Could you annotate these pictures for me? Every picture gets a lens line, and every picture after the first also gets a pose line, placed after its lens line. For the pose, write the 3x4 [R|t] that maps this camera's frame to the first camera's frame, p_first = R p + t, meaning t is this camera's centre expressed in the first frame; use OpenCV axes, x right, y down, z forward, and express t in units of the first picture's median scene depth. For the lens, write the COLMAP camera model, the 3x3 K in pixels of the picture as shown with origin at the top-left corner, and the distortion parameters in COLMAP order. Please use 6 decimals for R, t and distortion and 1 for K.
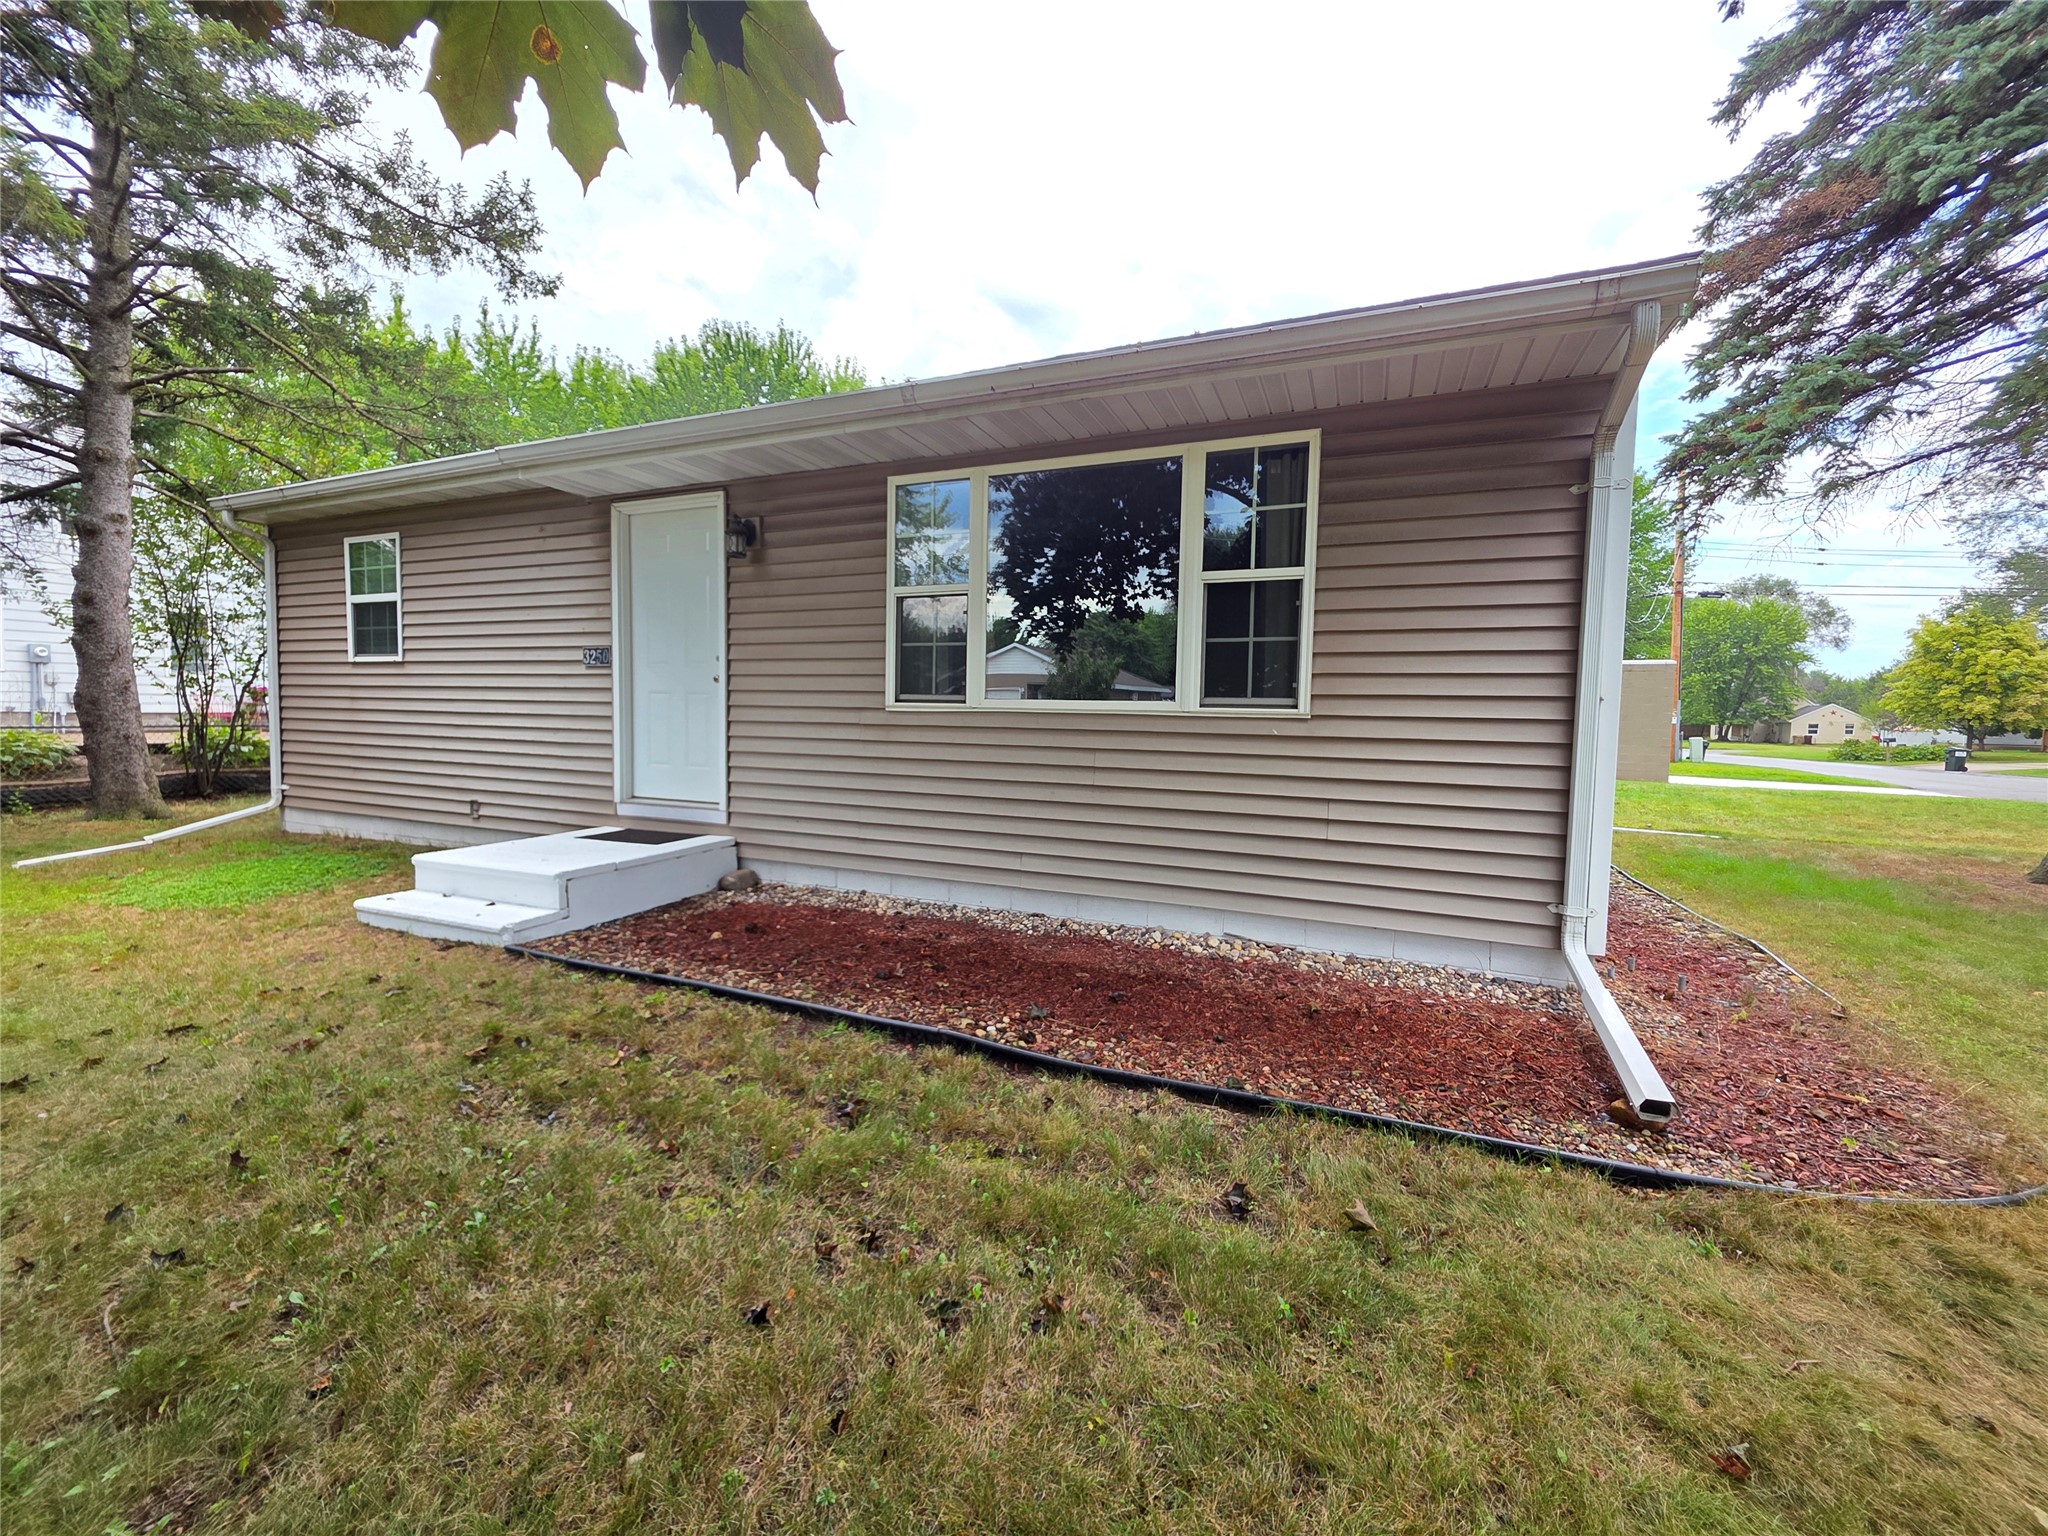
lens RADIAL K [[823.7, 0, 1030.9], [0, 823.7, 764.0], [0, 0, 1]] dist [0.000001, -0.000233]
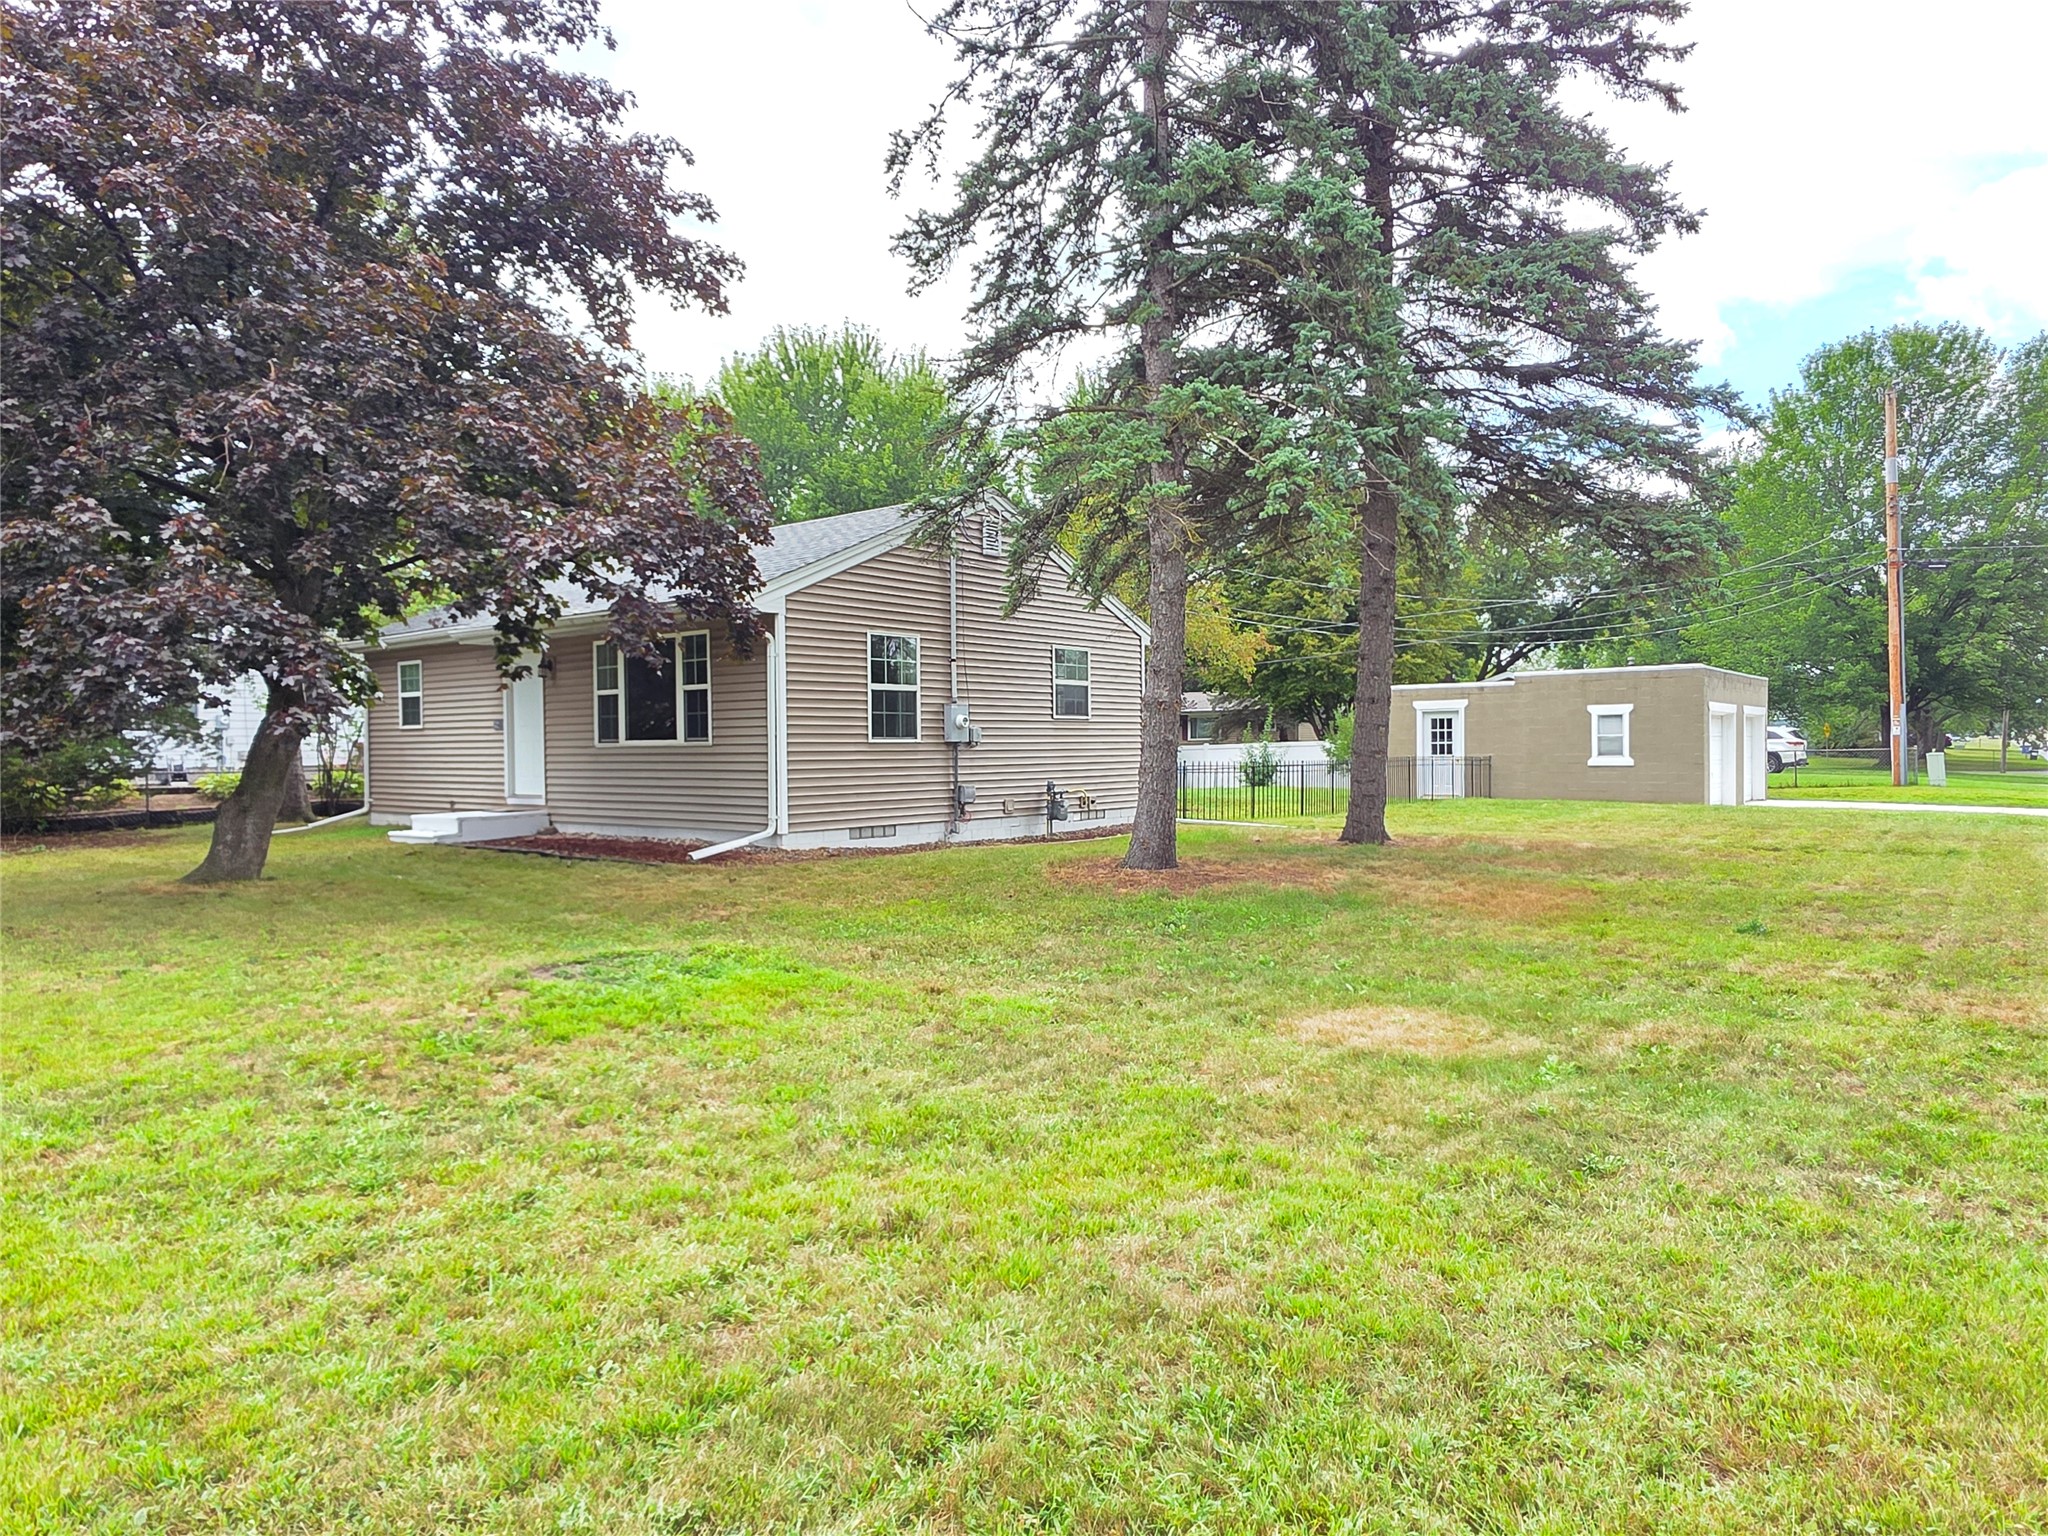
lens RADIAL K [[1243.6, 0, 1026.0], [0, 1243.6, 772.6], [0, 0, 1]] dist [0.006496, 0.001377]
pose [[0.963591, -0.023091, -0.266383, 1.510518], [0.011661, 0.998945, -0.044413, 0.135149], [0.267128, 0.039690, 0.962843, -1.561212]]
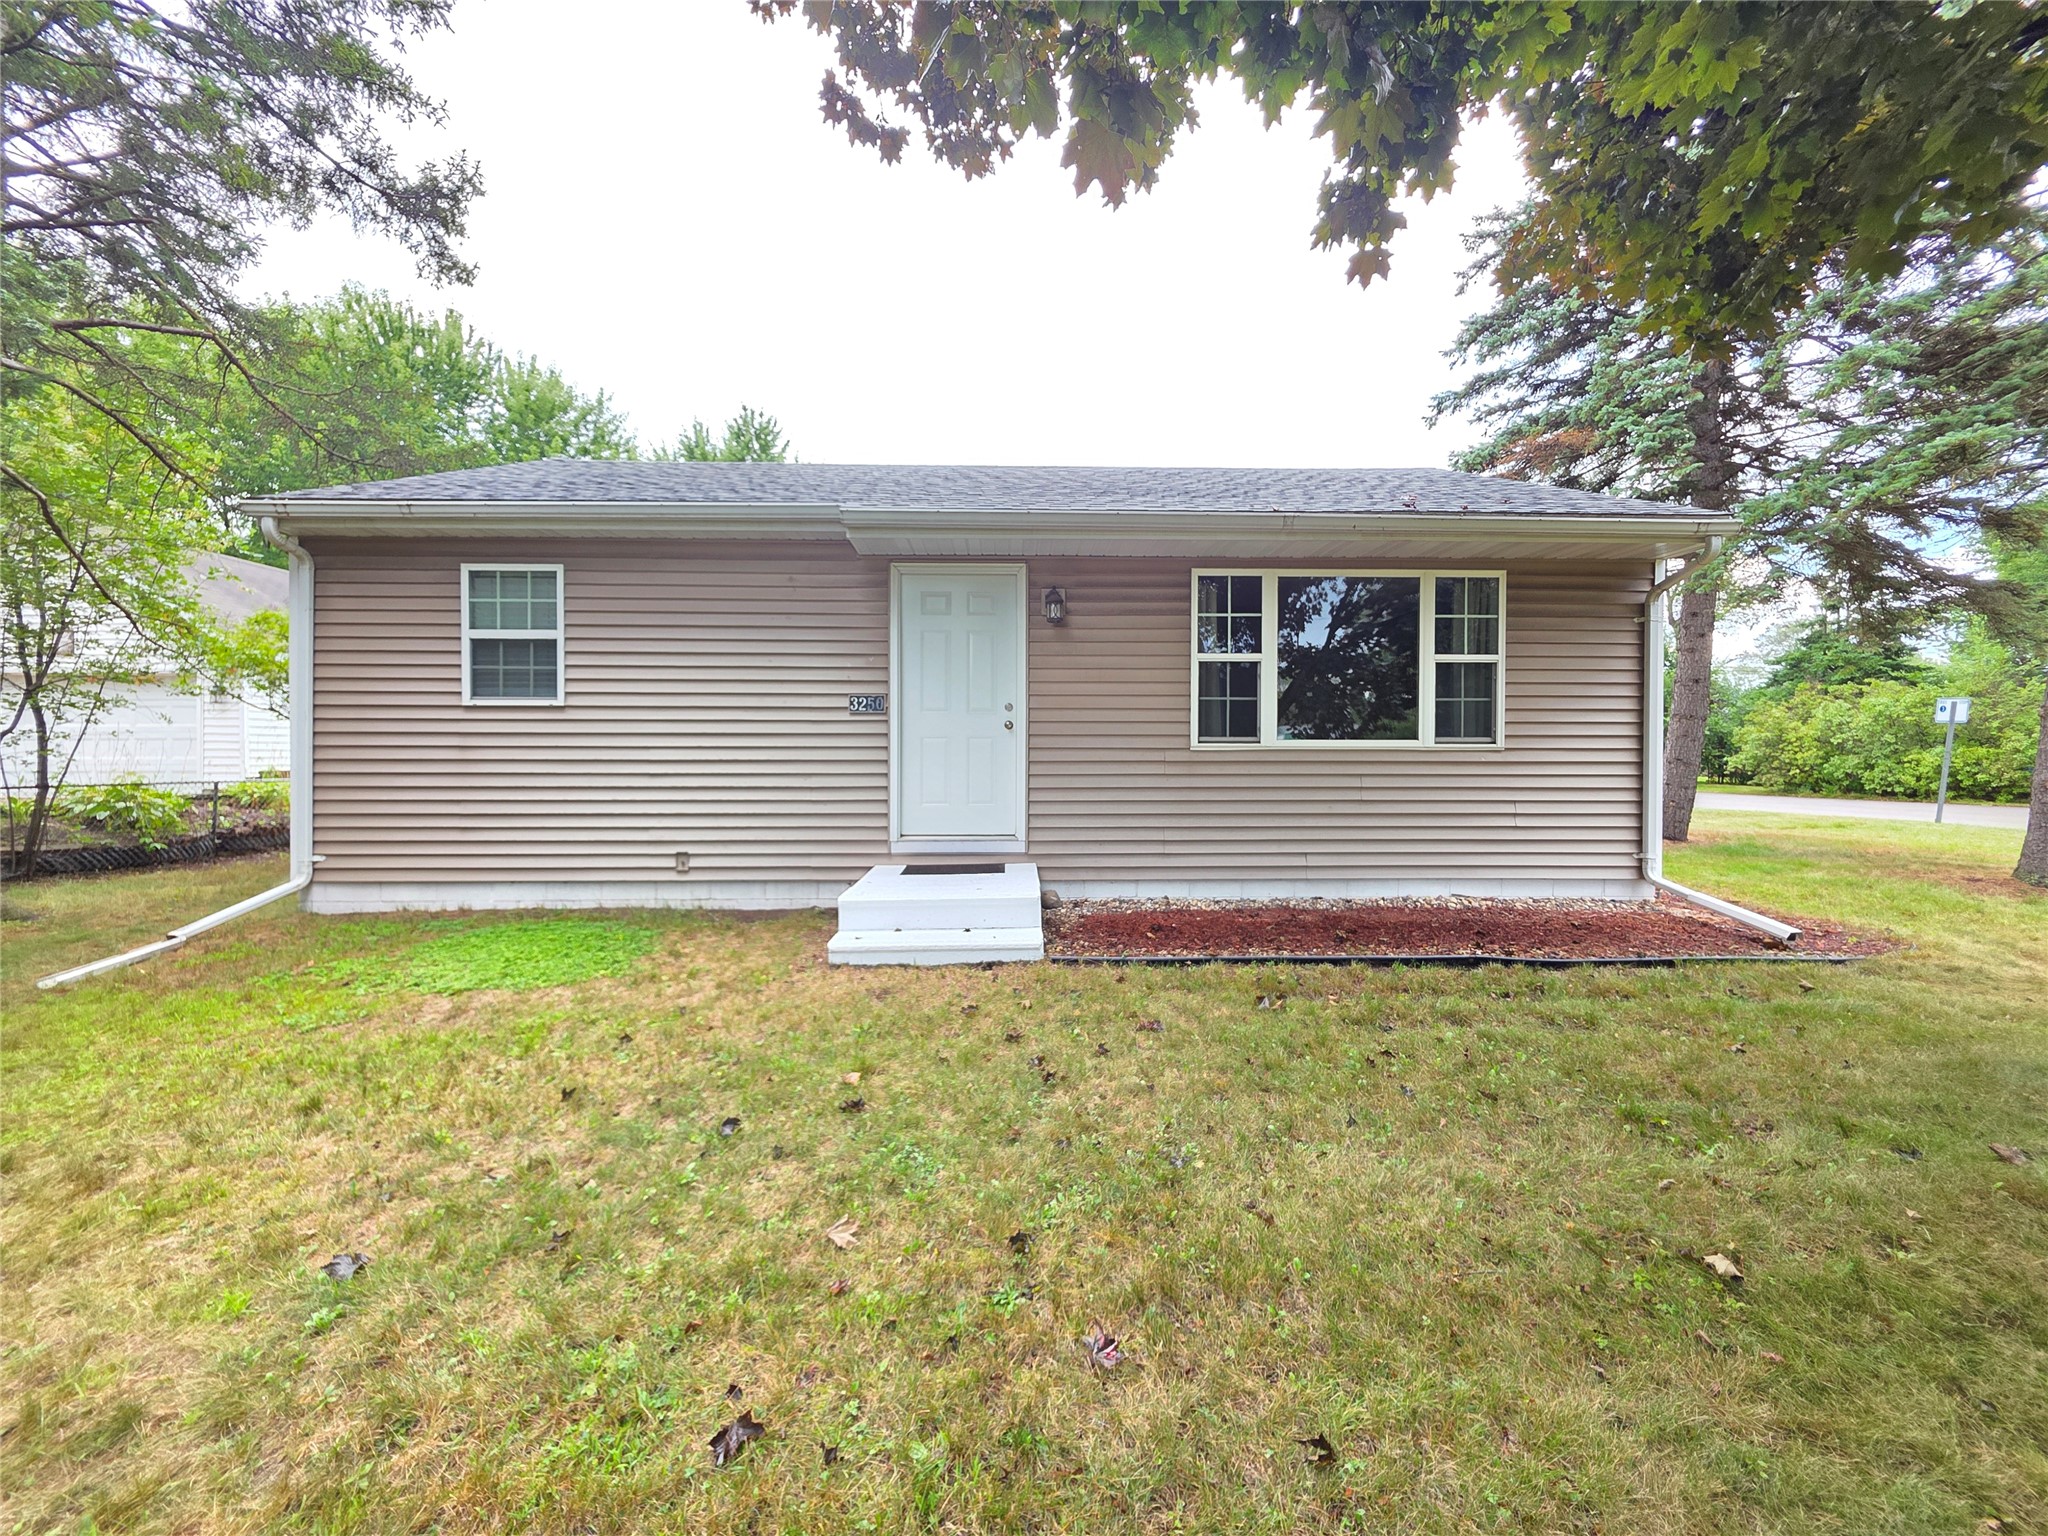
lens RADIAL K [[823.7, 0, 1028.5], [0, 823.7, 763.1], [0, 0, 1]] dist [0.000001, -0.000233]
pose [[0.907580, -0.023904, 0.419198, -0.789552], [0.042289, 0.998505, -0.034618, -0.009581], [-0.417744, 0.049146, 0.907234, -0.036054]]
